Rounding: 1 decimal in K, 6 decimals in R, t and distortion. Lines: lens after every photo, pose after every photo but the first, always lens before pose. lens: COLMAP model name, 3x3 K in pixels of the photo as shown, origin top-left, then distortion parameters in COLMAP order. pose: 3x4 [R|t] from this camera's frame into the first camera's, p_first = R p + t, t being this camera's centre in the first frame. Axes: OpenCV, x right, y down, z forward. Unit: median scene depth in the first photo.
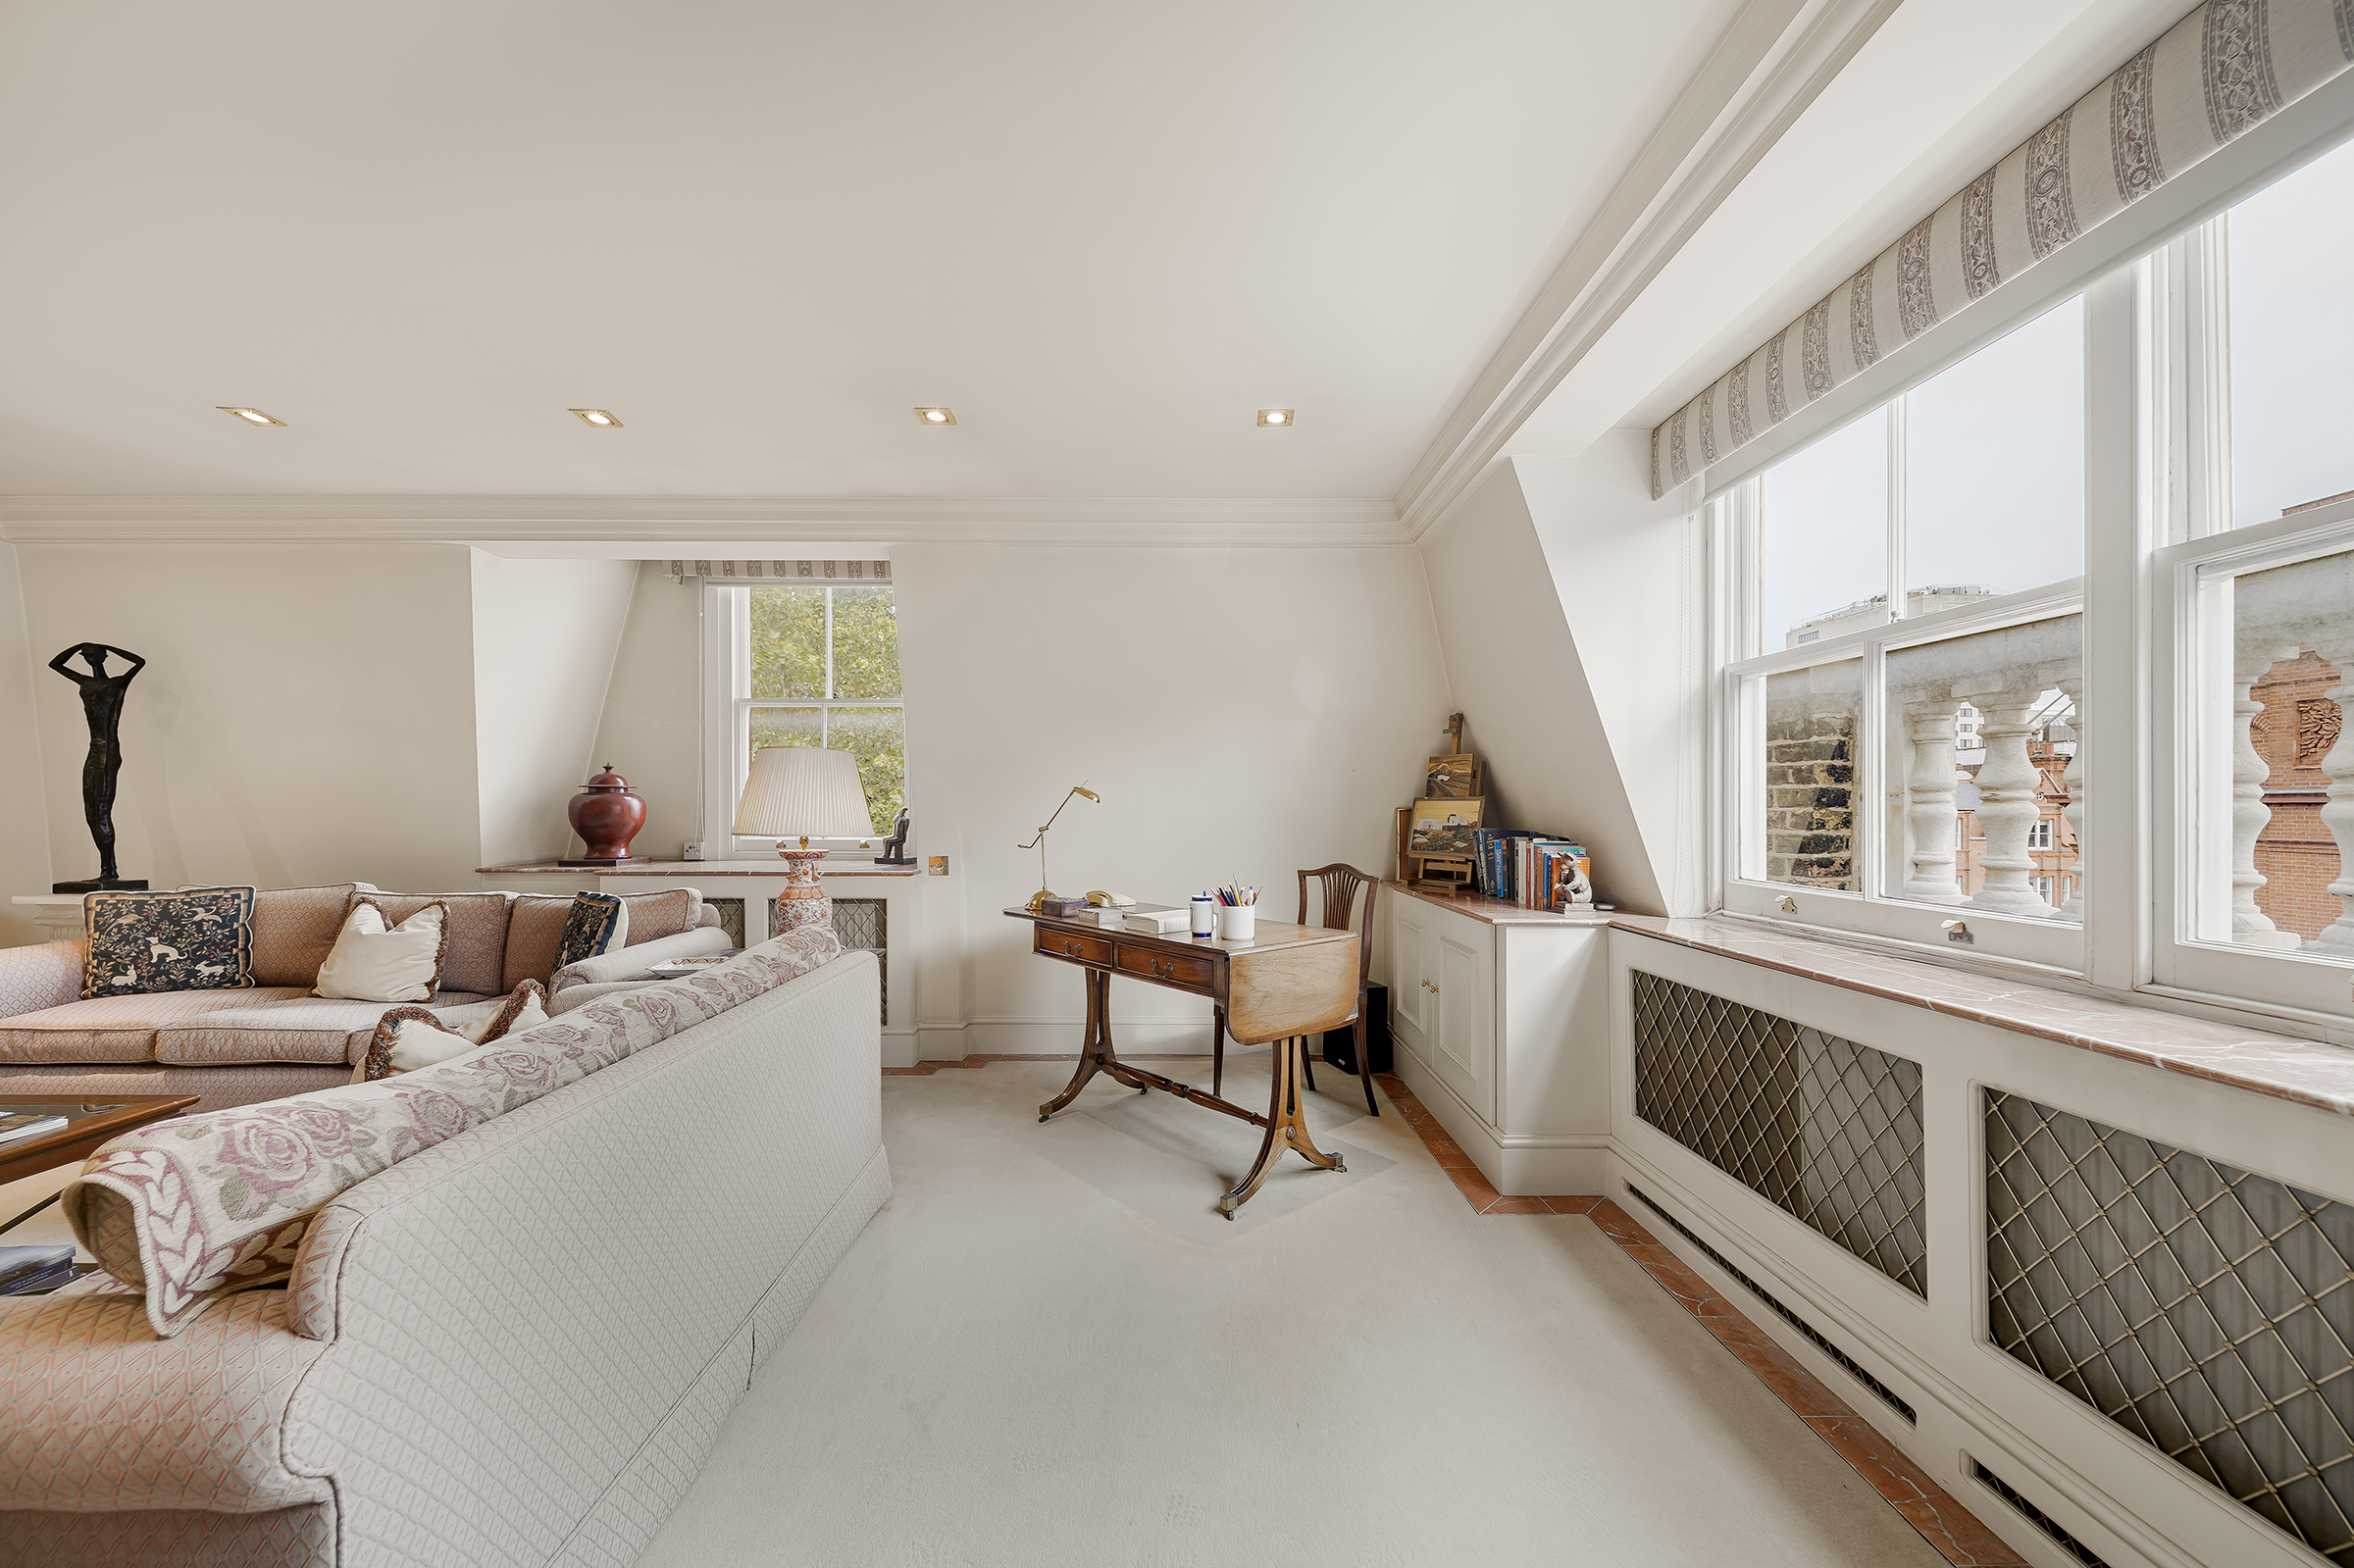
lens RADIAL K [[846.2, 0, 1177.1], [0, 846.2, 825.4], [0, 0, 1]] dist [-0.000439, -0.000068]
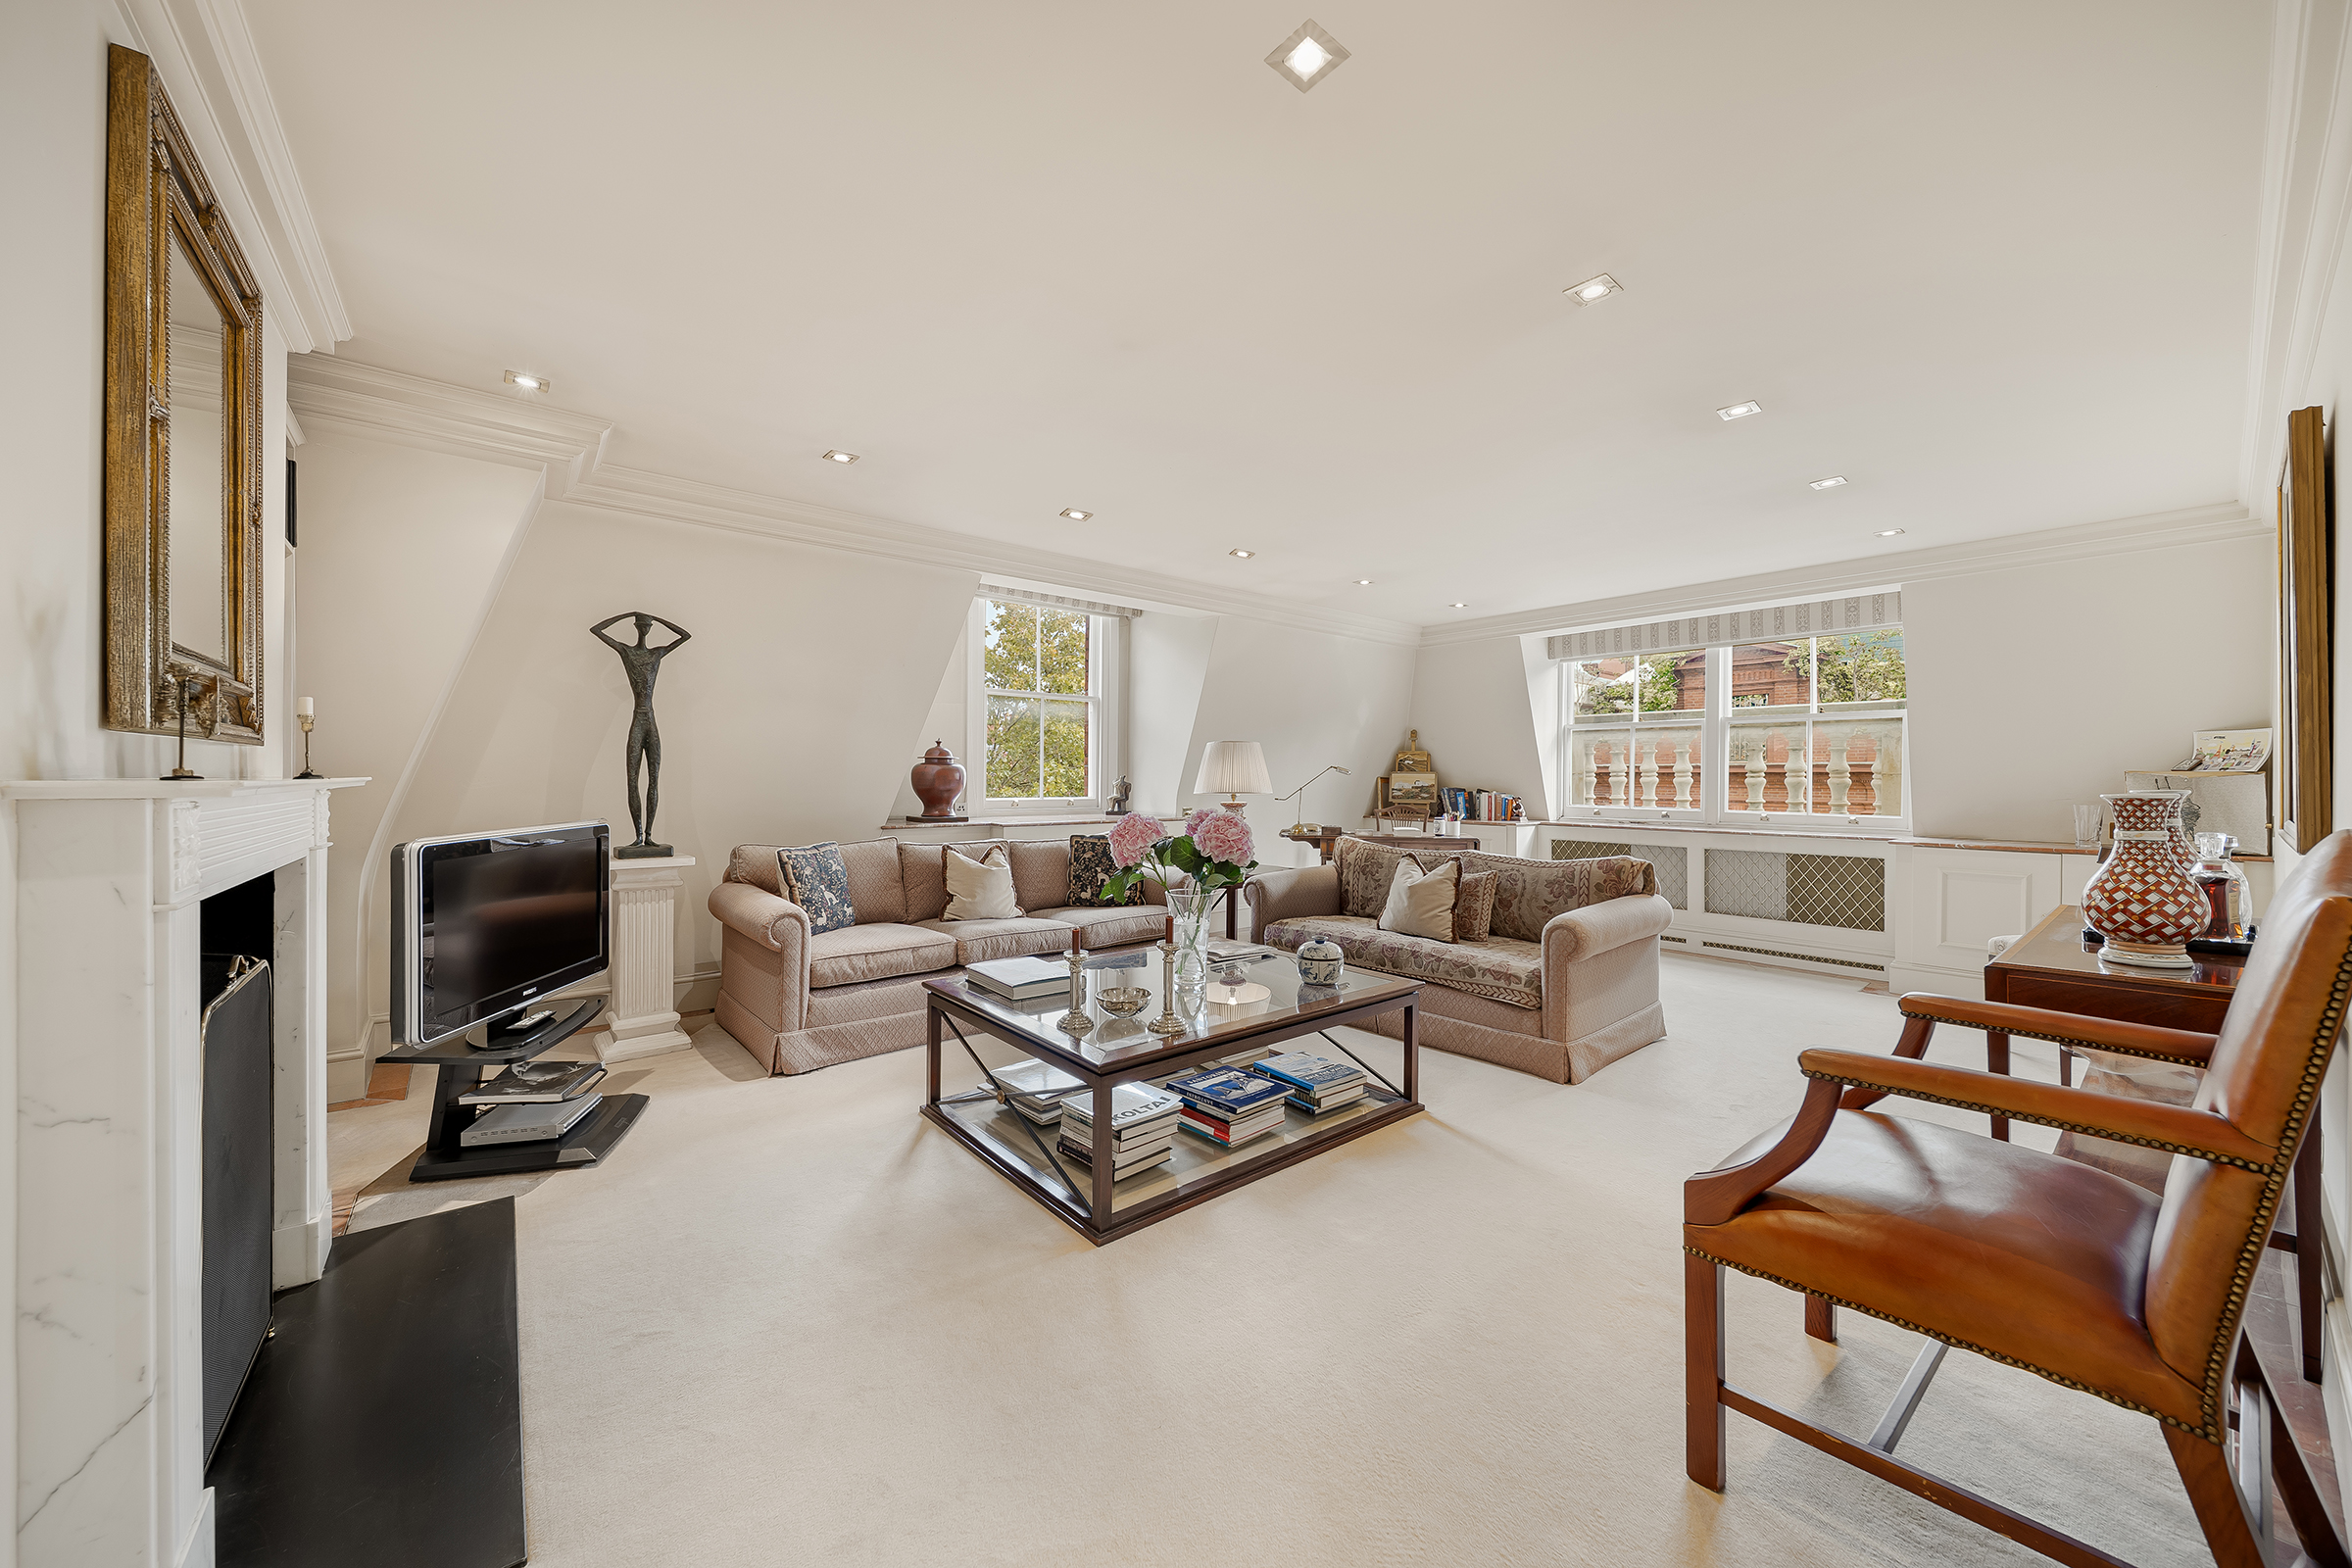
lens RADIAL K [[840.2, 0, 1176.0], [0, 840.2, 784.0], [0, 0, 1]] dist [0.000684, 0.000016]
pose [[0.784603, -0.001351, 0.619997, -1.394844], [0.002226, 0.999997, -0.000637, -0.005812], [-0.619995, 0.001880, 0.784604, -0.202468]]
